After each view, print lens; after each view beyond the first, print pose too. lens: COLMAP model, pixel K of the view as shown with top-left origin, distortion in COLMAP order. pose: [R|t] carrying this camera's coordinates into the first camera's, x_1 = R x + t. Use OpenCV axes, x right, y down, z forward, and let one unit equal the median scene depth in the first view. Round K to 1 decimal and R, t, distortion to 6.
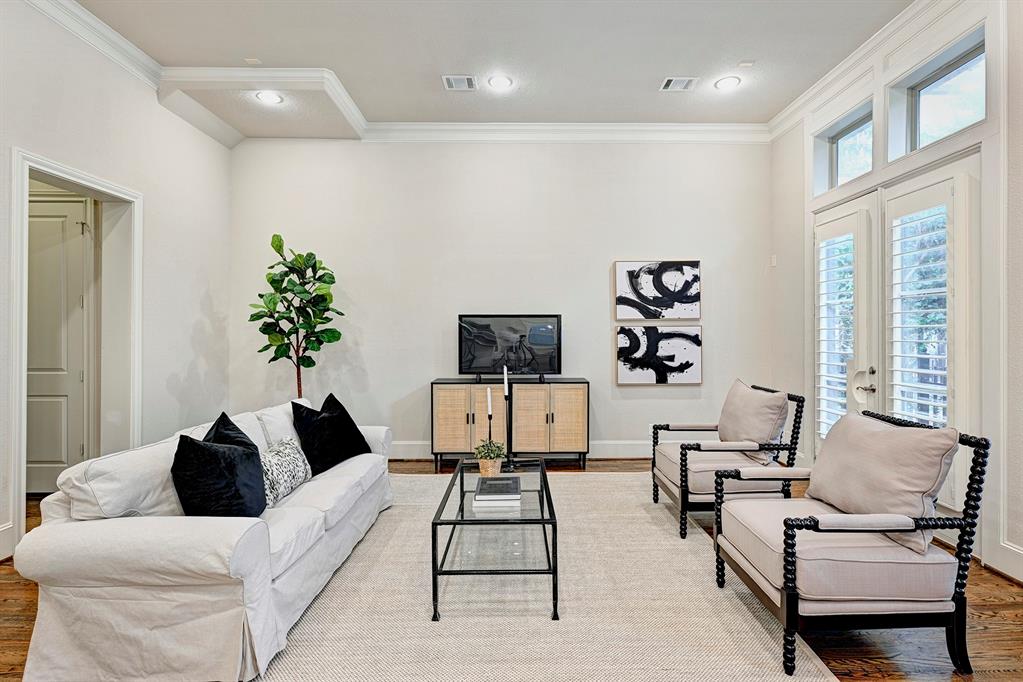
lens RADIAL K [[491.9, 0, 534.2], [0, 491.9, 332.6], [0, 0, 1]] dist [-0.000497, -0.000063]
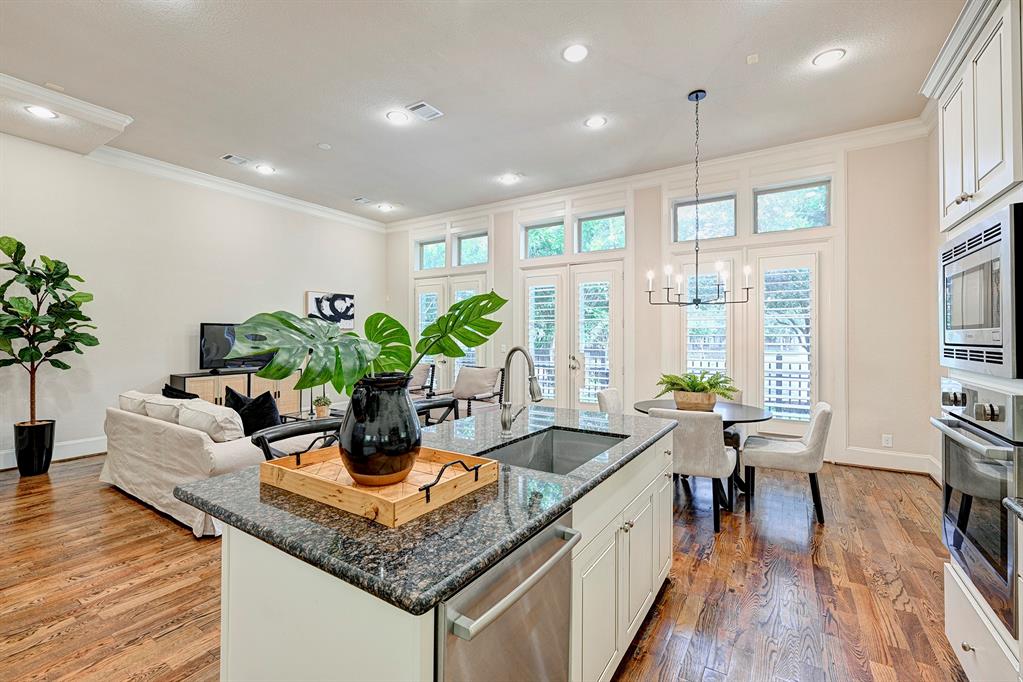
lens RADIAL K [[420.7, 0, 511.5], [0, 420.7, 341.0], [0, 0, 1]] dist [-0.032808, 0.000455]
pose [[0.543325, -0.001767, 0.839521, -0.589111], [-0.004037, 0.999981, 0.004718, 0.003570], [-0.839513, -0.005952, 0.543307, -0.248771]]
